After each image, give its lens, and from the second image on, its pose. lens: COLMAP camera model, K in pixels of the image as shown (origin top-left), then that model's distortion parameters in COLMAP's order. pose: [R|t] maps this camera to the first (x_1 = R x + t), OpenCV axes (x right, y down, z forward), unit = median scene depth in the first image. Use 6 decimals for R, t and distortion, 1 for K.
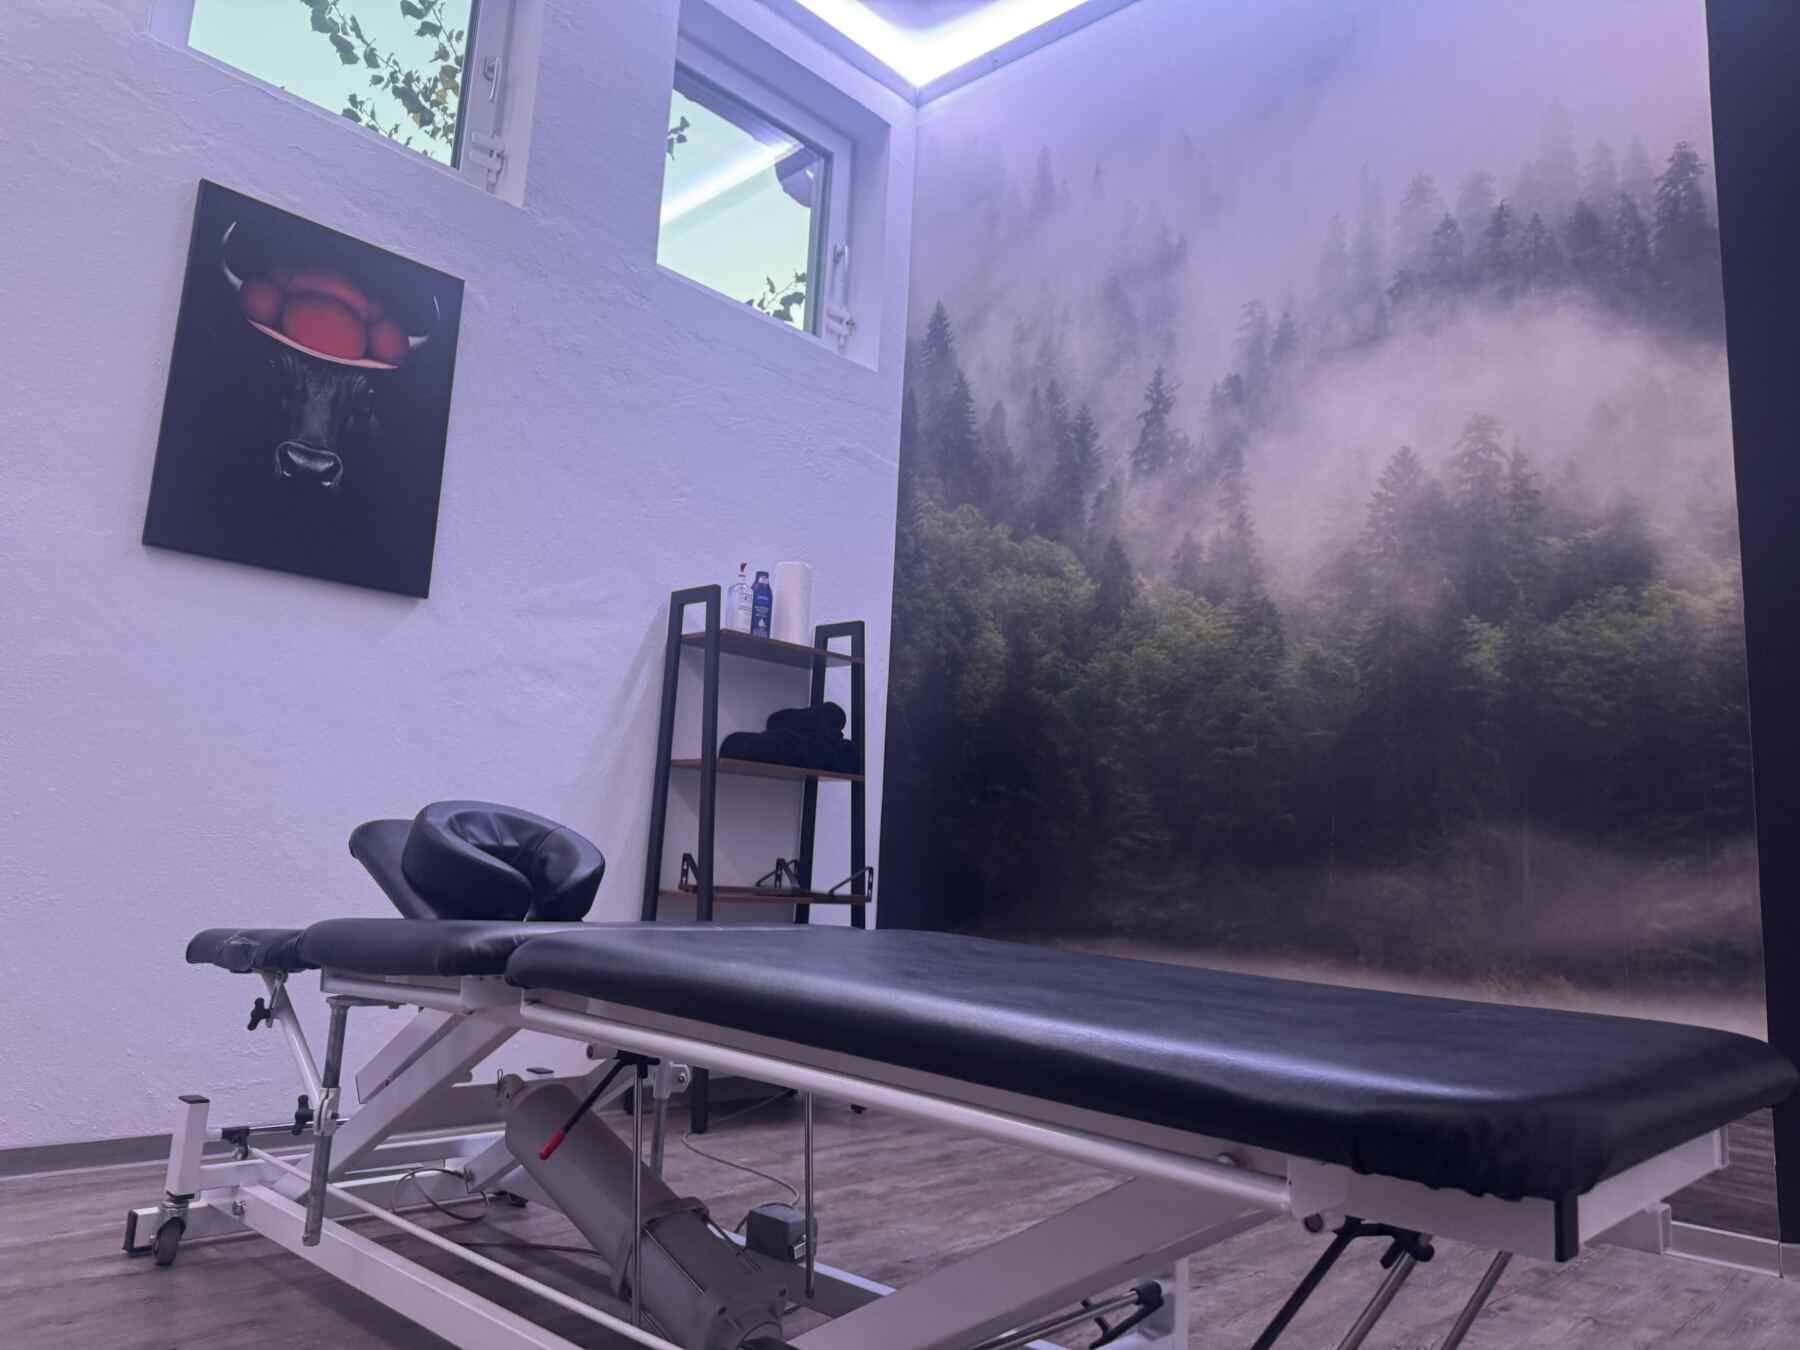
lens RADIAL K [[1287.0, 0, 888.9], [0, 1287.0, 647.7], [0, 0, 1]] dist [0.048882, -0.079063]
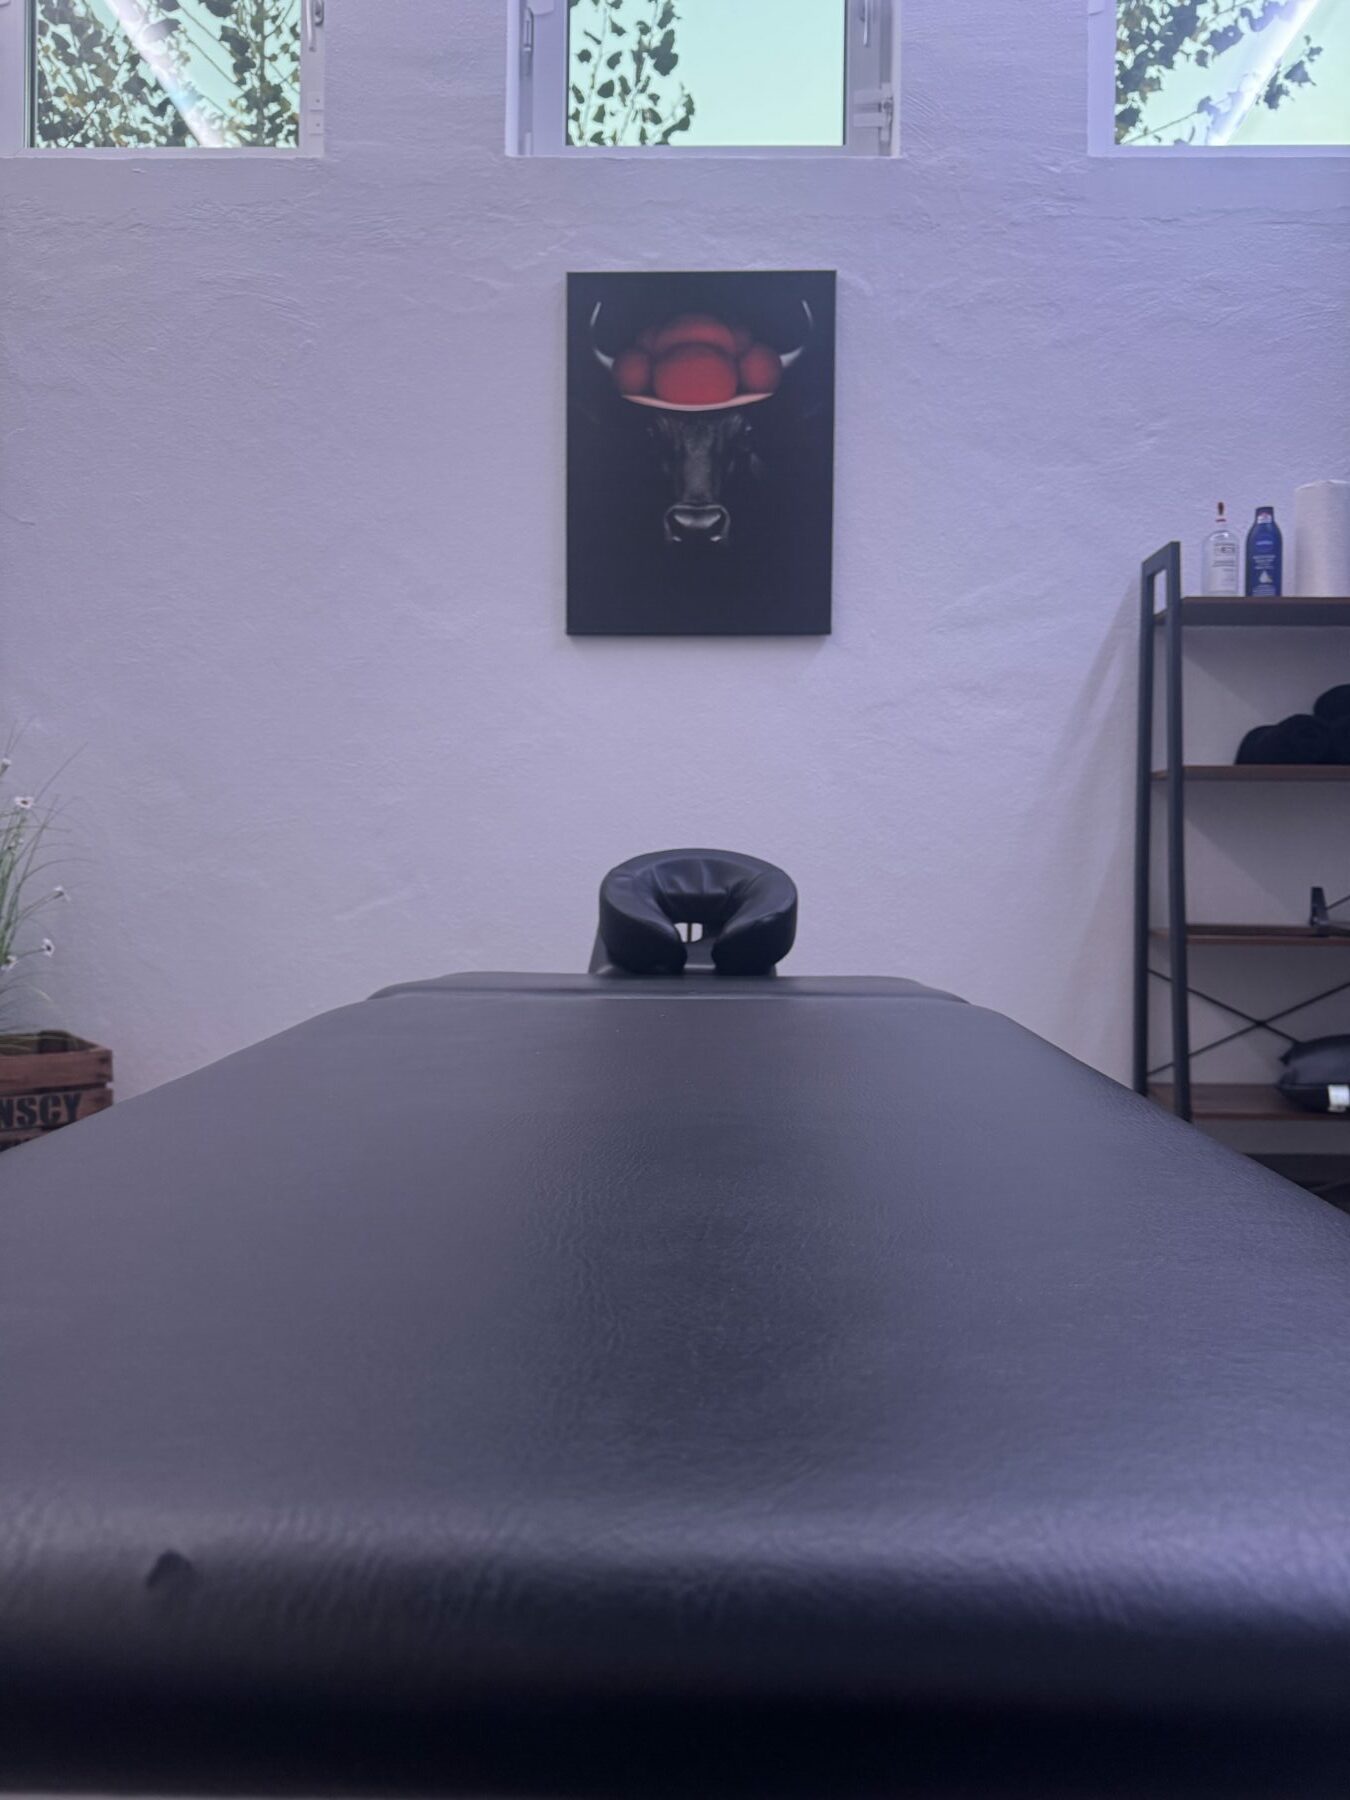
lens RADIAL K [[1287.0, 0, 676.5], [0, 1287.0, 894.3], [0, 0, 1]] dist [0.048882, -0.079063]
pose [[0.679558, -0.040018, -0.732529, 0.258087], [0.159343, 0.982725, 0.094134, 0.043923], [0.716108, -0.180693, 0.674196, 0.250629]]
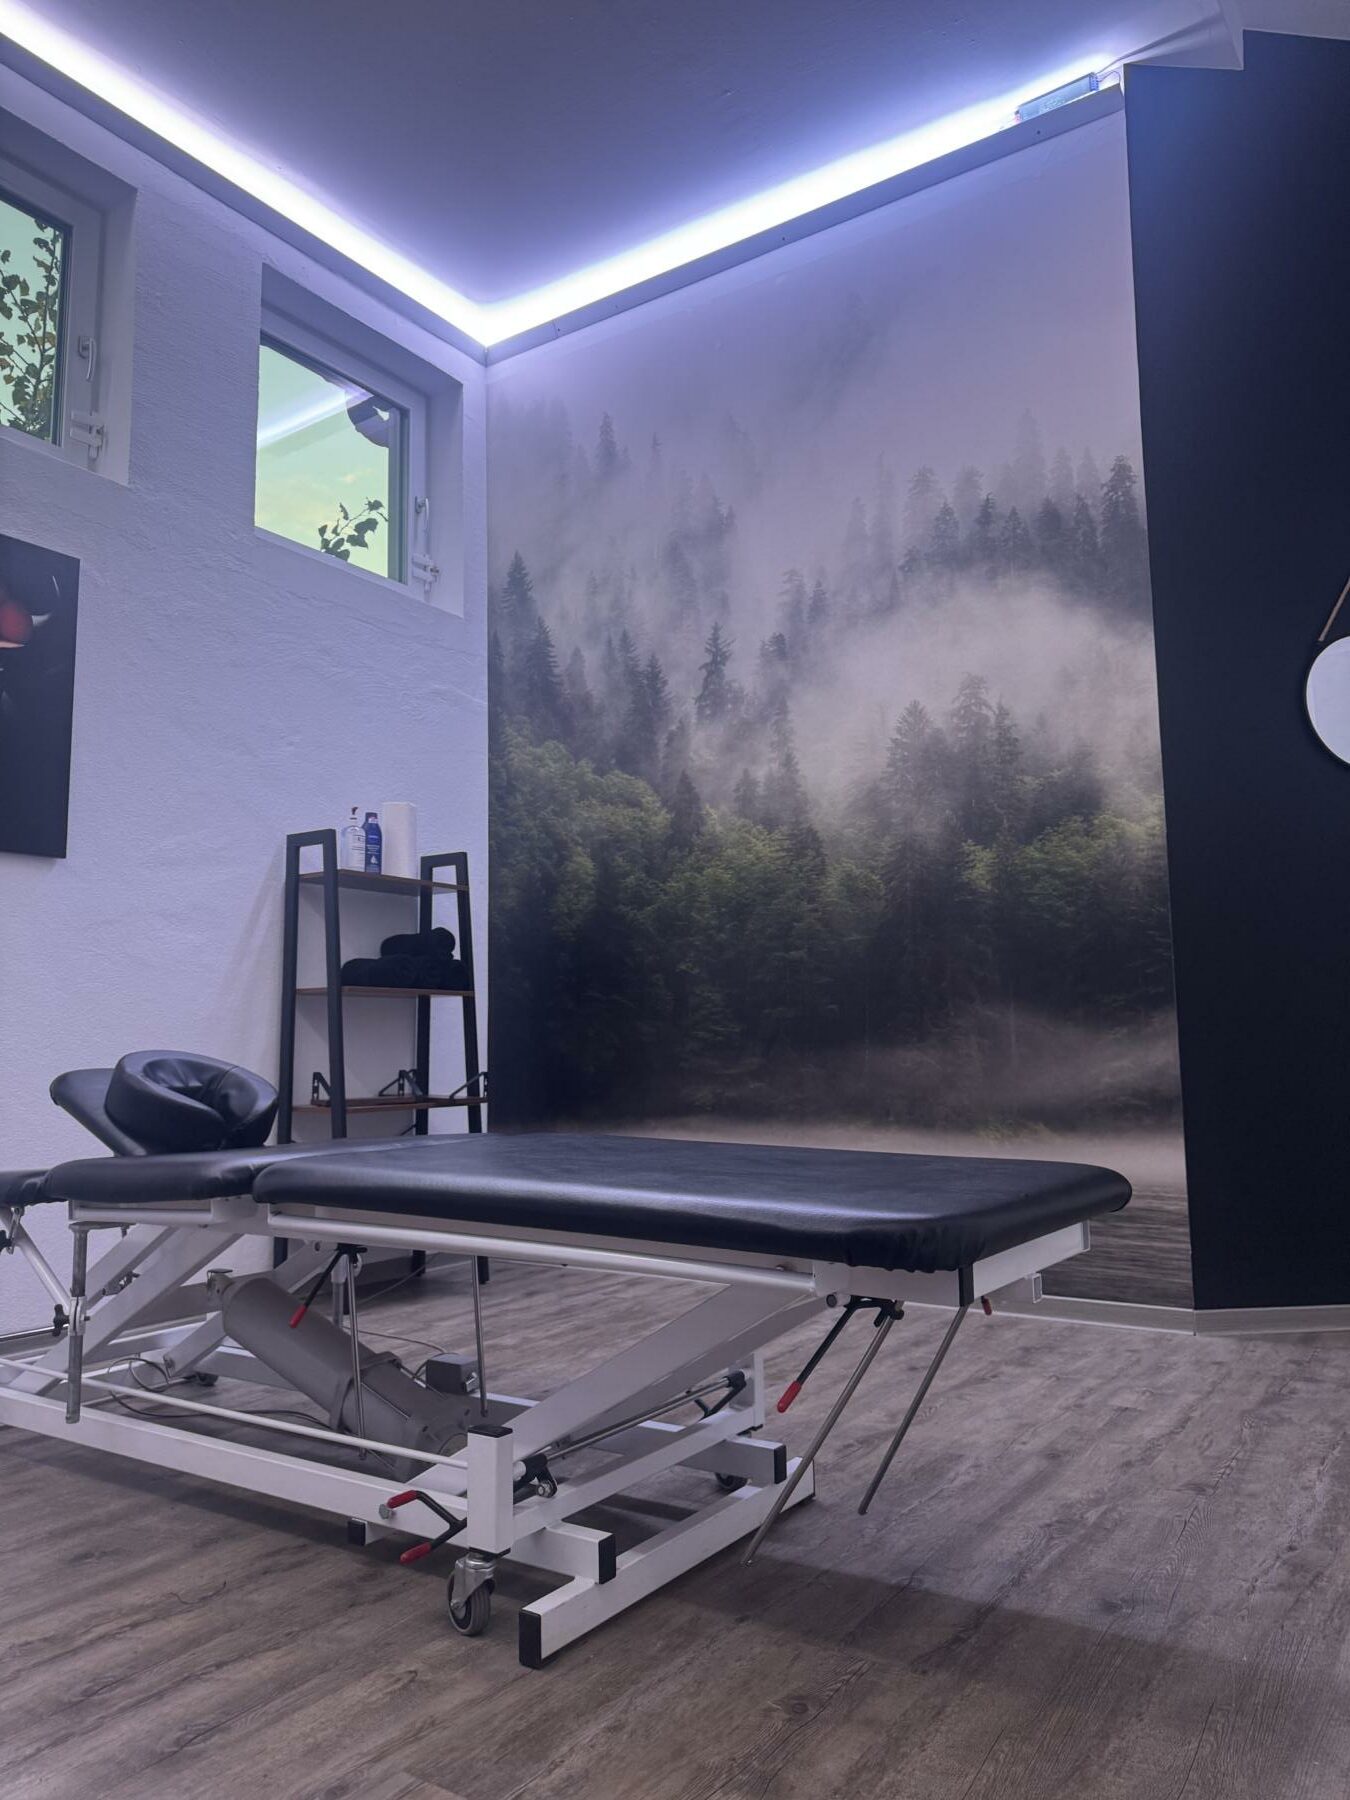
lens RADIAL K [[1287.0, 0, 672.7], [0, 1287.0, 892.2], [0, 0, 1]] dist [0.048882, -0.079063]
pose [[0.985301, -0.047139, 0.164194, -0.034687], [0.038498, 0.997721, 0.055420, -0.051850], [-0.166432, -0.048284, 0.984870, -0.165537]]
